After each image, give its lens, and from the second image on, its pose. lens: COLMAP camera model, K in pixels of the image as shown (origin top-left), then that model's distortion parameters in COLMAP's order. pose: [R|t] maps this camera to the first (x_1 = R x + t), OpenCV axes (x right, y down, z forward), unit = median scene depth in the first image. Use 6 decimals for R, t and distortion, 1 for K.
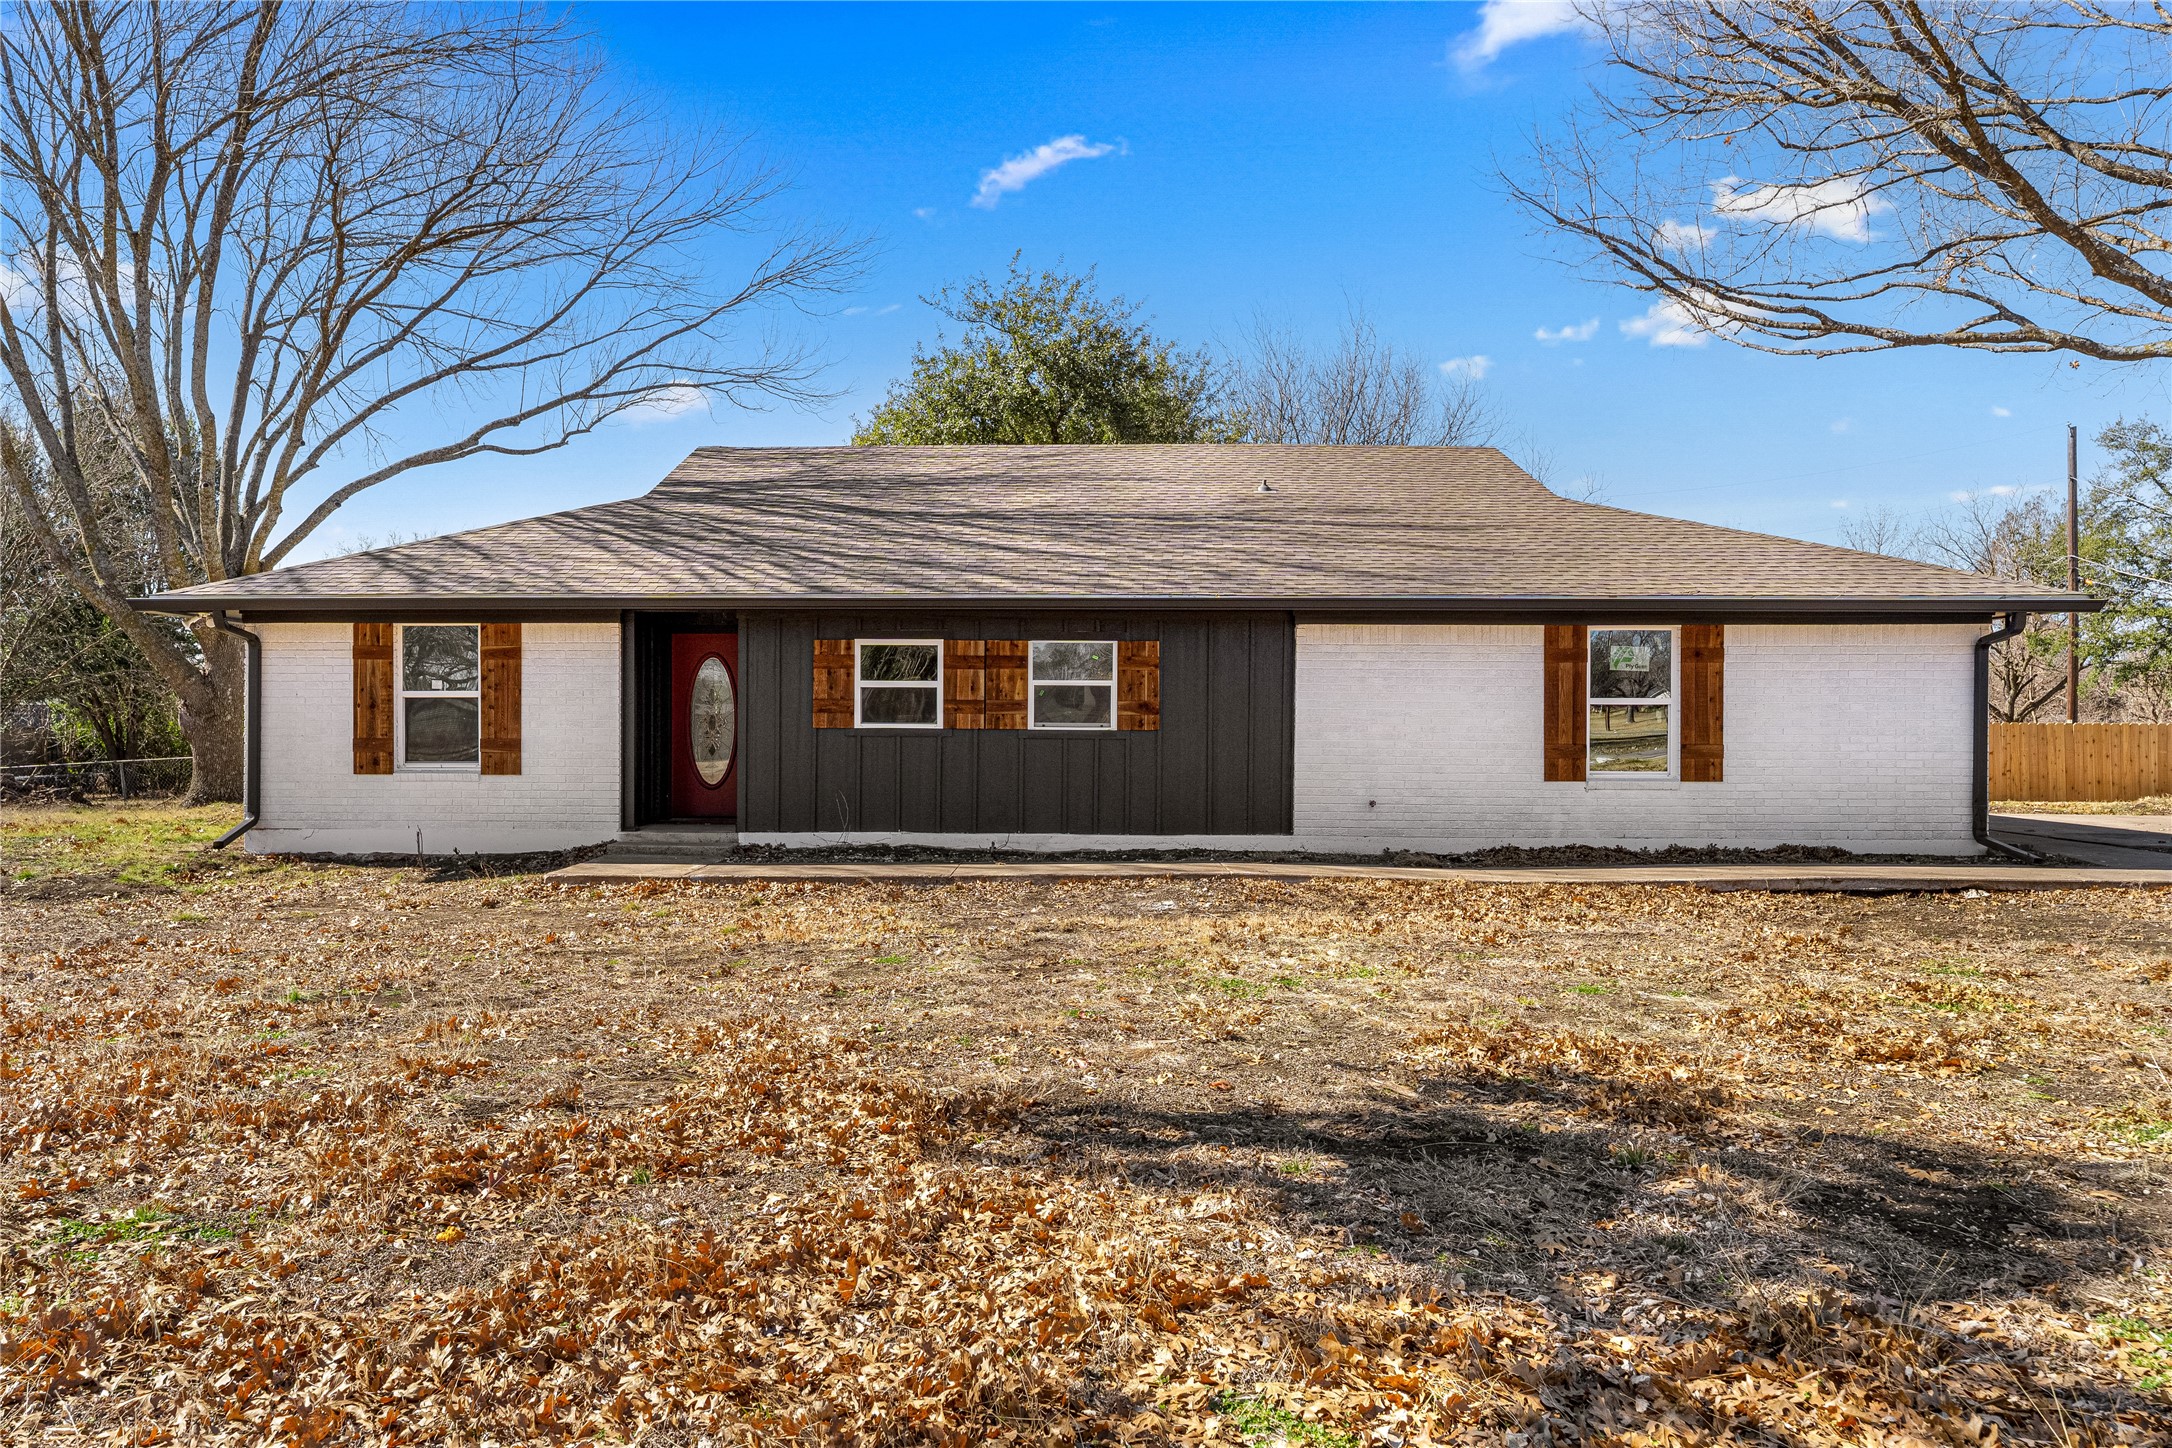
lens RADIAL K [[1360.5, 0, 1086.0], [0, 1360.5, 724.0], [0, 0, 1]] dist [-0.003055, -0.000437]
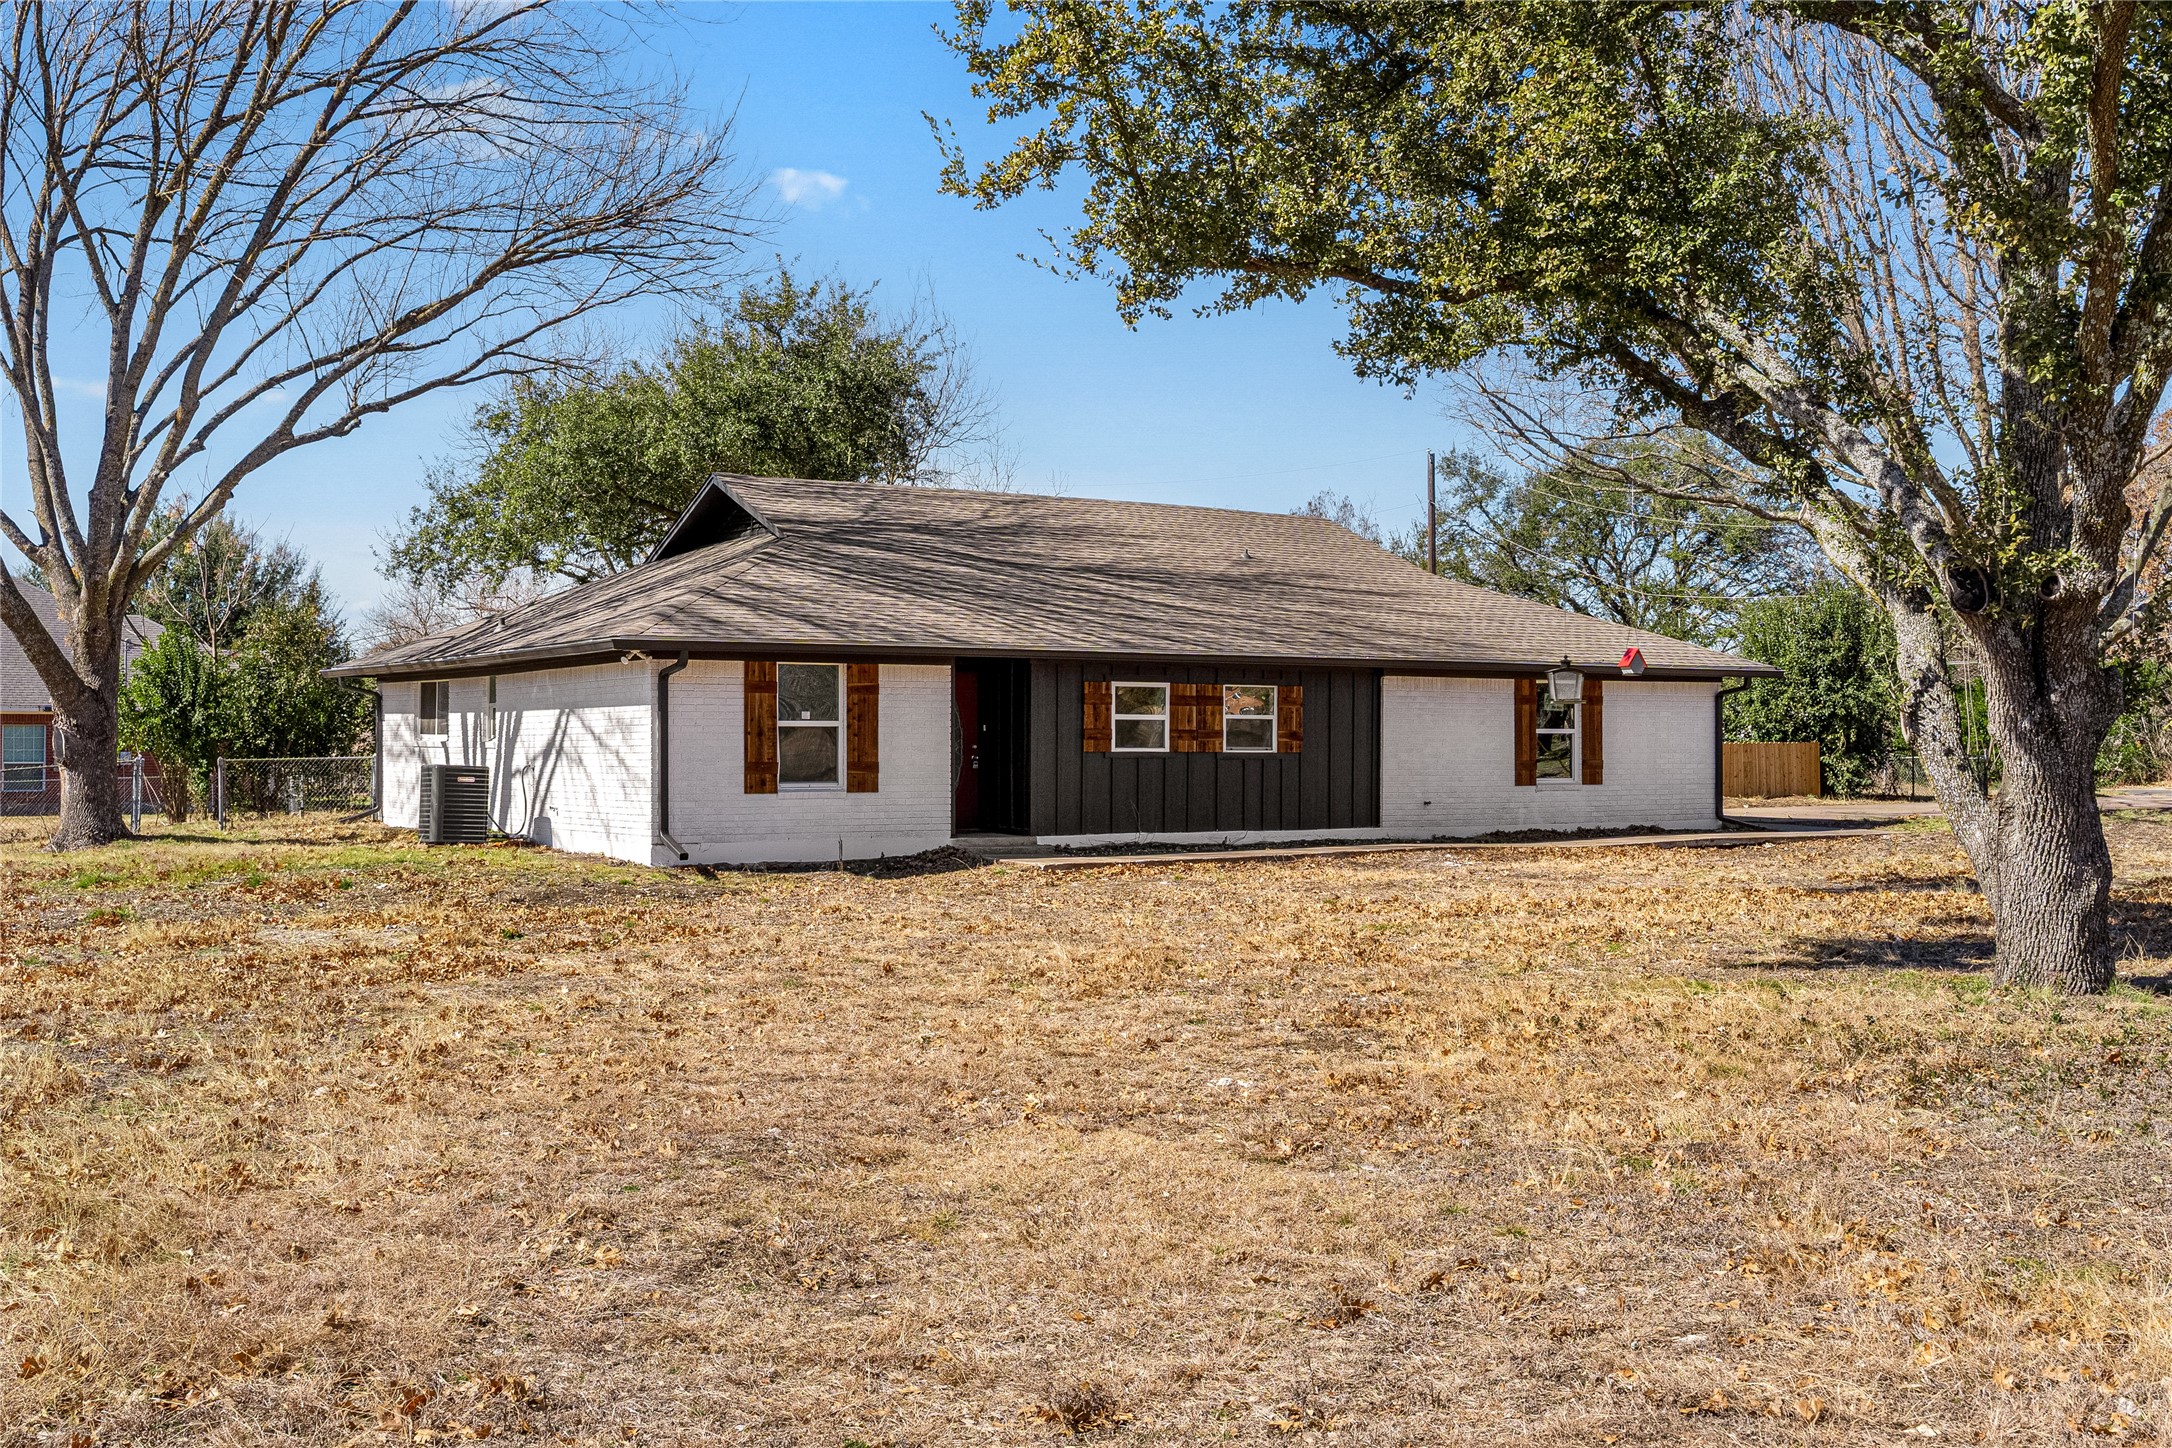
lens RADIAL K [[2070.5, 0, 1086.0], [0, 2070.5, 724.0], [0, 0, 1]] dist [0.004837, 0.002749]
pose [[0.837550, 0.003065, 0.546353, -1.248812], [0.001394, 0.999969, -0.007748, -0.007845], [-0.546360, 0.007251, 0.837519, -0.606849]]
